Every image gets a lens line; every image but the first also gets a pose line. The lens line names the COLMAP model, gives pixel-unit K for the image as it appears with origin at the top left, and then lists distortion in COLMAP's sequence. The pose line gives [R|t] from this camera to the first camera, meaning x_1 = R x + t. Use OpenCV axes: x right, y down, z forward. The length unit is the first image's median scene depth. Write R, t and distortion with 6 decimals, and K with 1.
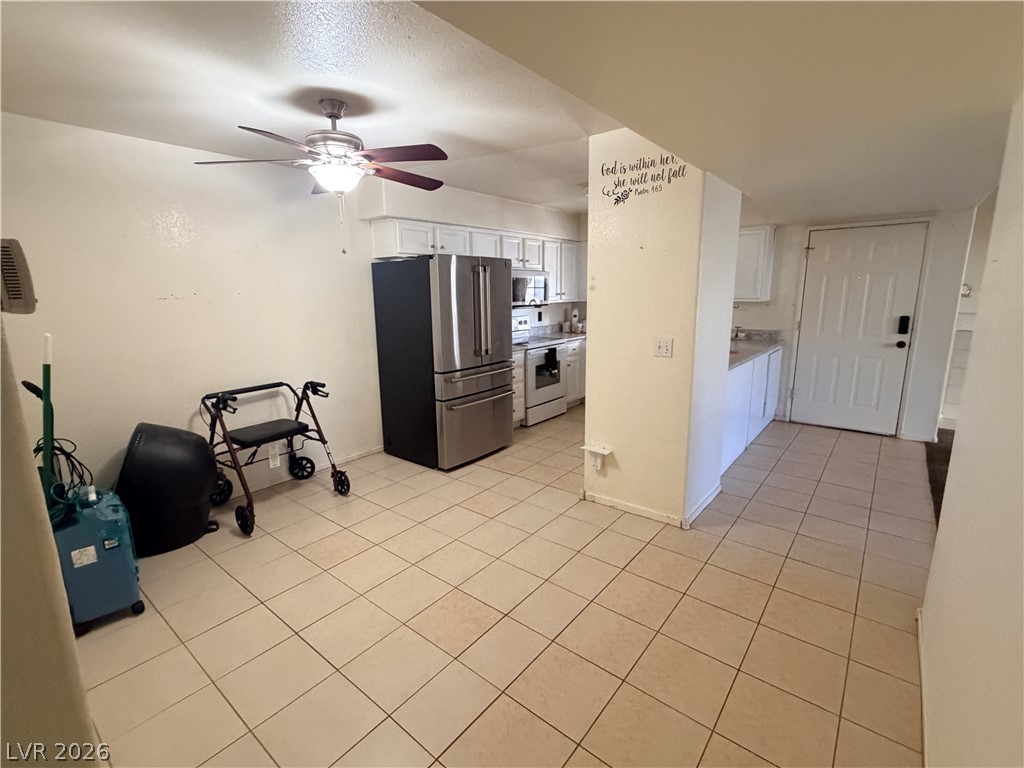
lens RADIAL K [[465.2, 0, 512.0], [0, 465.2, 384.0], [0, 0, 1]] dist [0.001143, 0.000398]
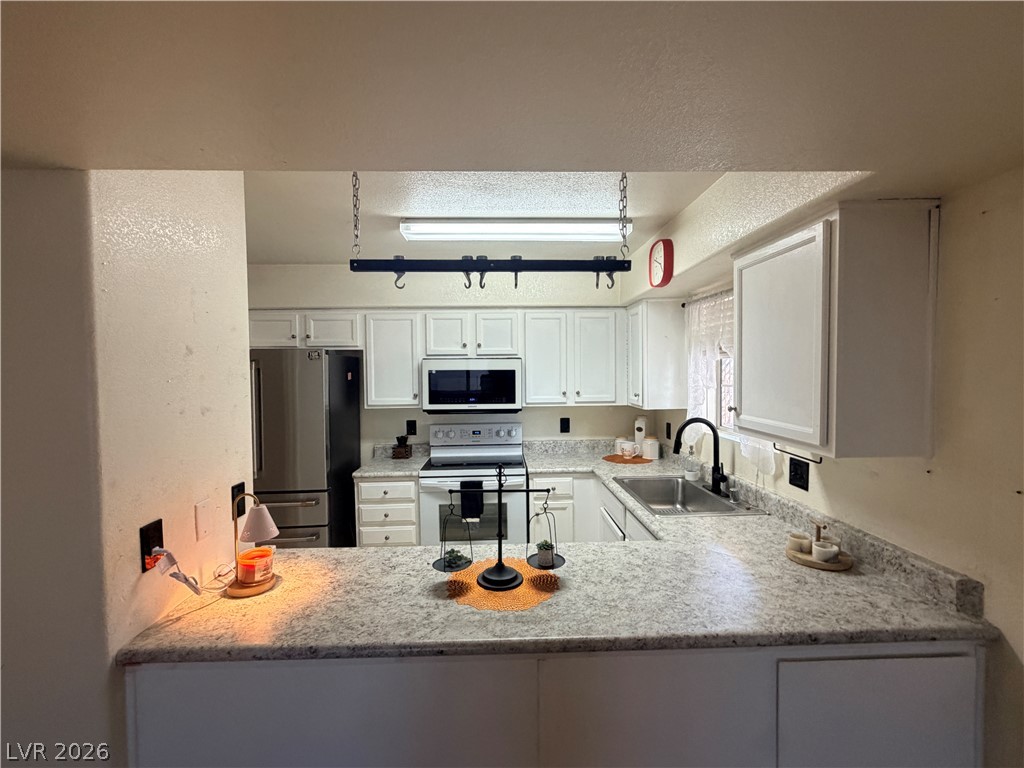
lens RADIAL K [[465.2, 0, 512.0], [0, 465.2, 384.0], [0, 0, 1]] dist [0.001143, 0.000398]
pose [[0.648960, 0.031881, -0.760154, 0.551992], [-0.148704, 0.985167, -0.085634, -0.150057], [0.746149, 0.168611, 0.644075, 0.581310]]
